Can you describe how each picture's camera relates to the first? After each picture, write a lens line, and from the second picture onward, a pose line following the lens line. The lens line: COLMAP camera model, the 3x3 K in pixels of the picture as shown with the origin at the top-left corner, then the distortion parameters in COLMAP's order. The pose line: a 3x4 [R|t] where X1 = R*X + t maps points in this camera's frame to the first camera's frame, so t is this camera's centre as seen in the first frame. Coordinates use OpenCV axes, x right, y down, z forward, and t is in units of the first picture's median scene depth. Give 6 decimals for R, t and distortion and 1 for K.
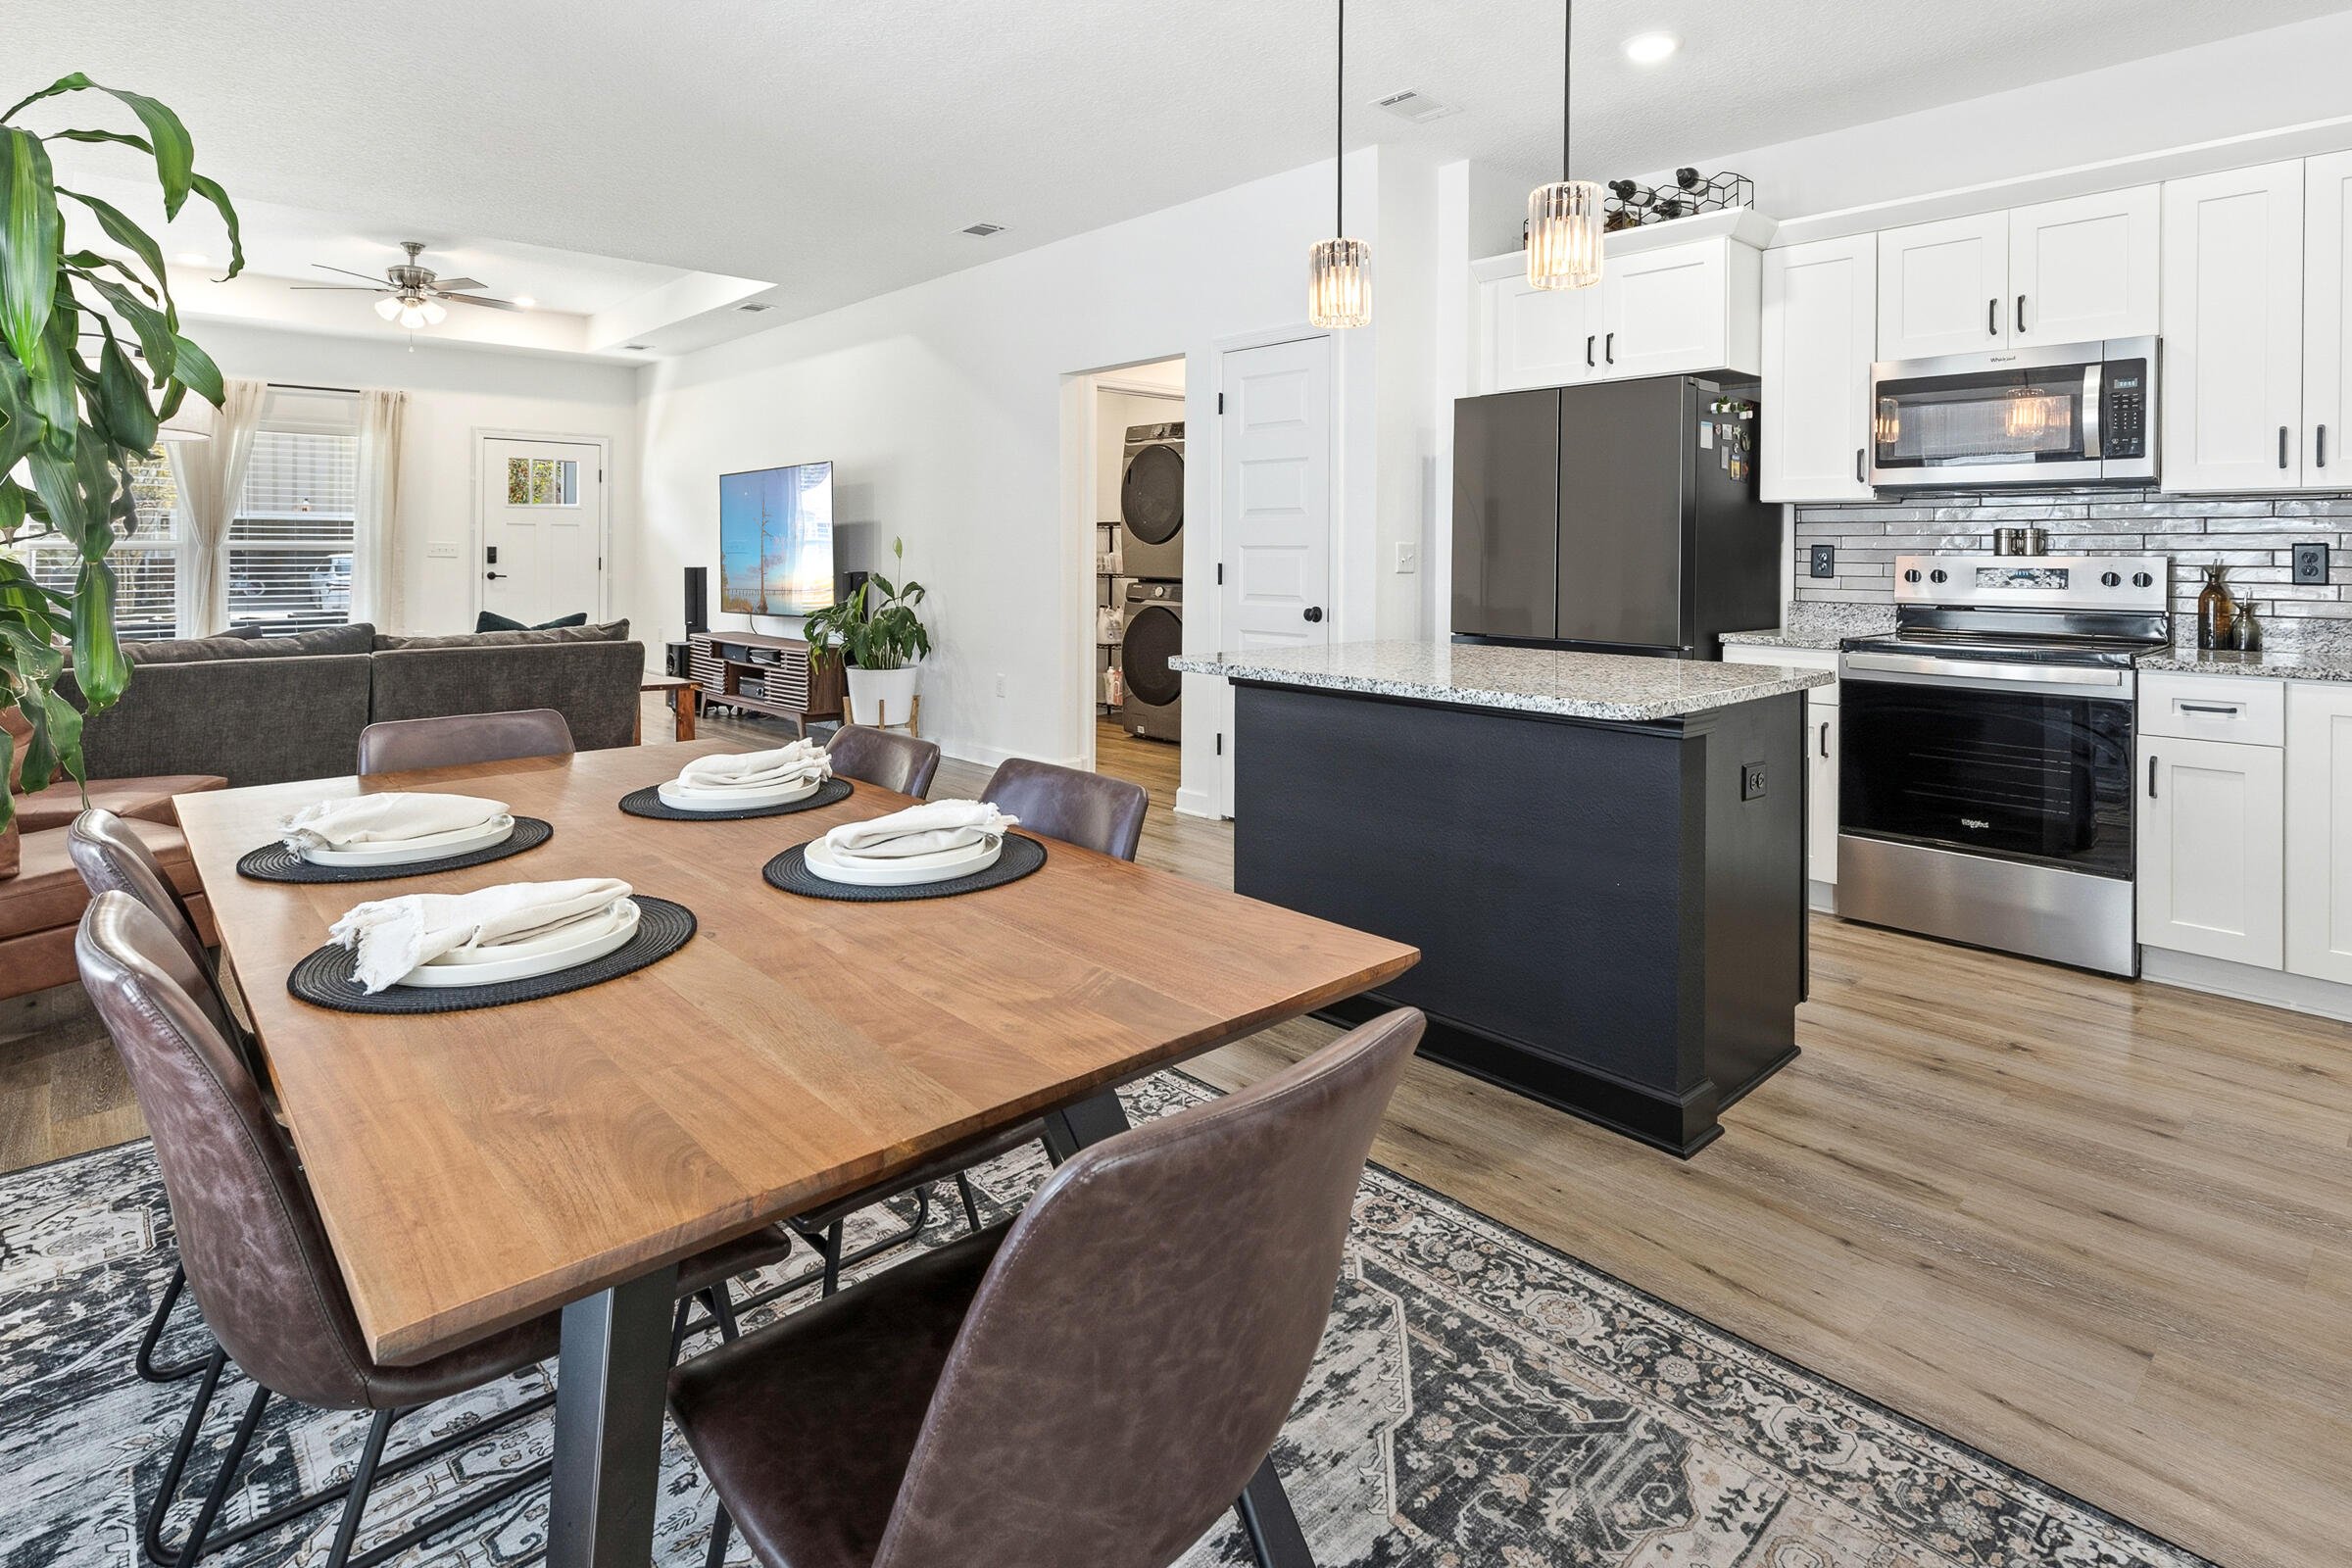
lens RADIAL K [[1233.7, 0, 1163.8], [0, 1233.7, 559.5], [0, 0, 1]] dist [-0.011609, -0.000542]
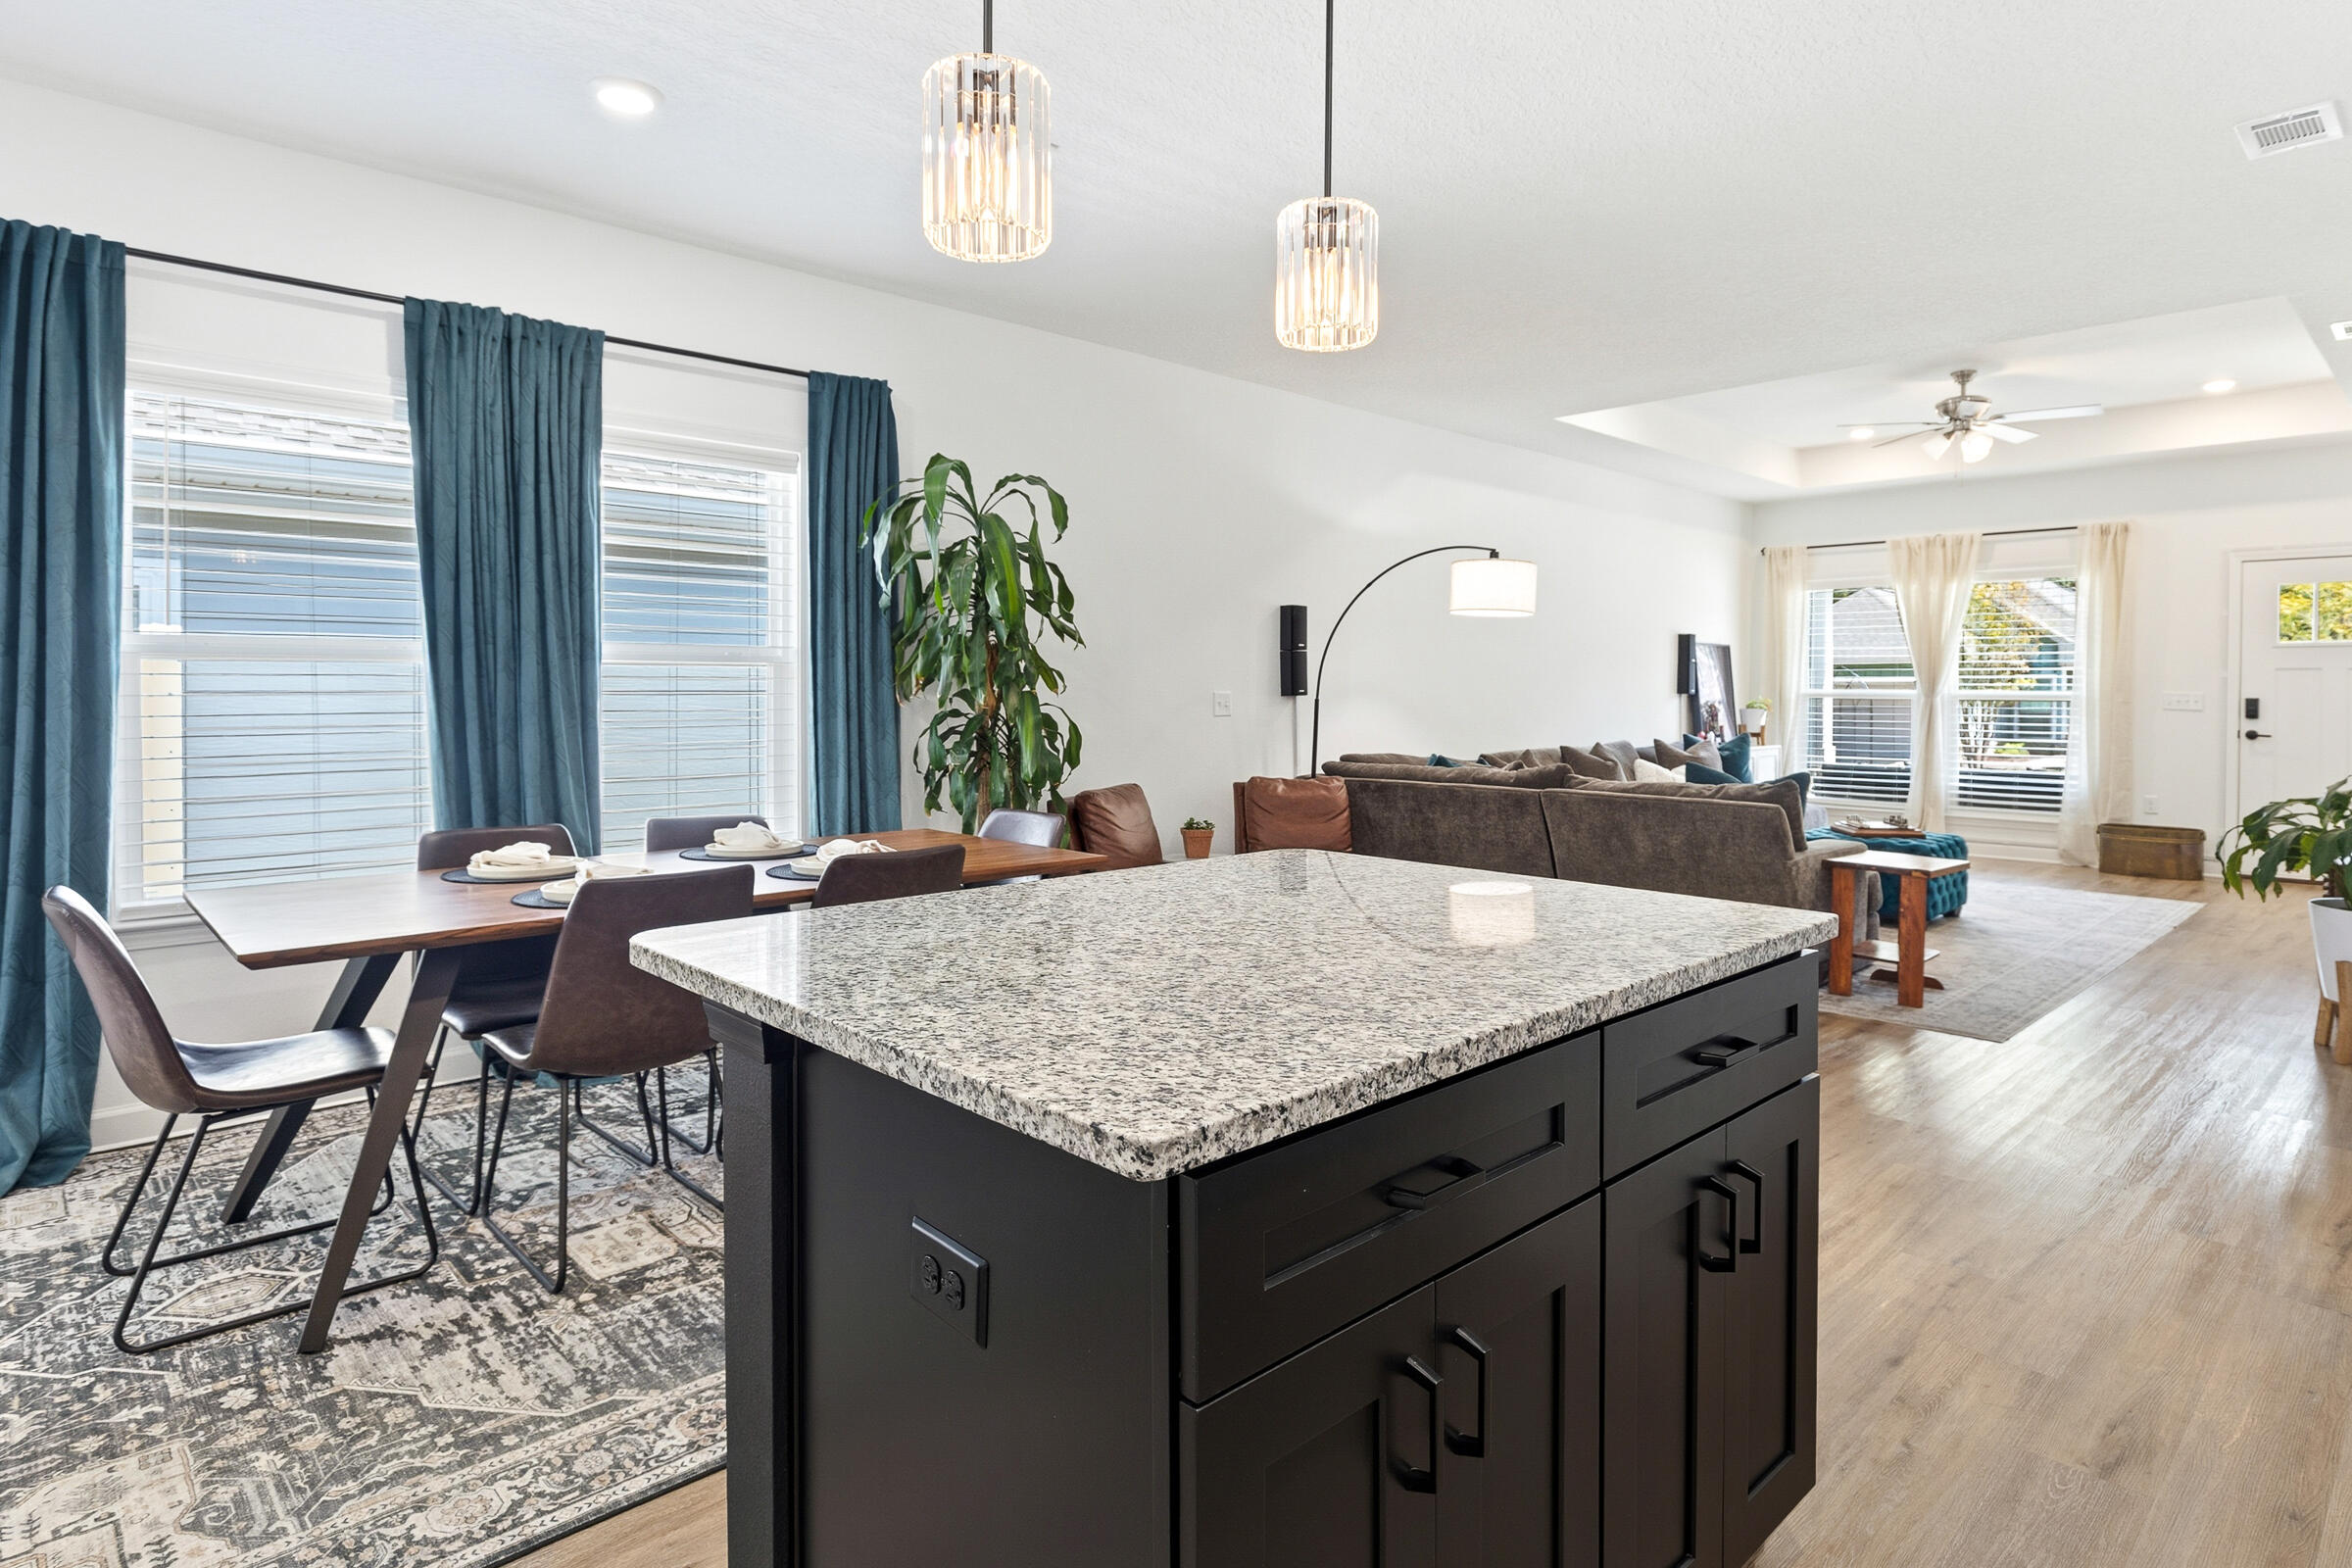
lens RADIAL K [[1233.7, 0, 1141.0], [0, 1233.7, 699.4], [0, 0, 1]] dist [-0.011609, -0.000542]
pose [[0.007065, 0.006038, -0.999957, 0.383005], [-0.013013, 0.999898, 0.005946, -0.008119], [0.999890, 0.012971, 0.007143, 0.454317]]
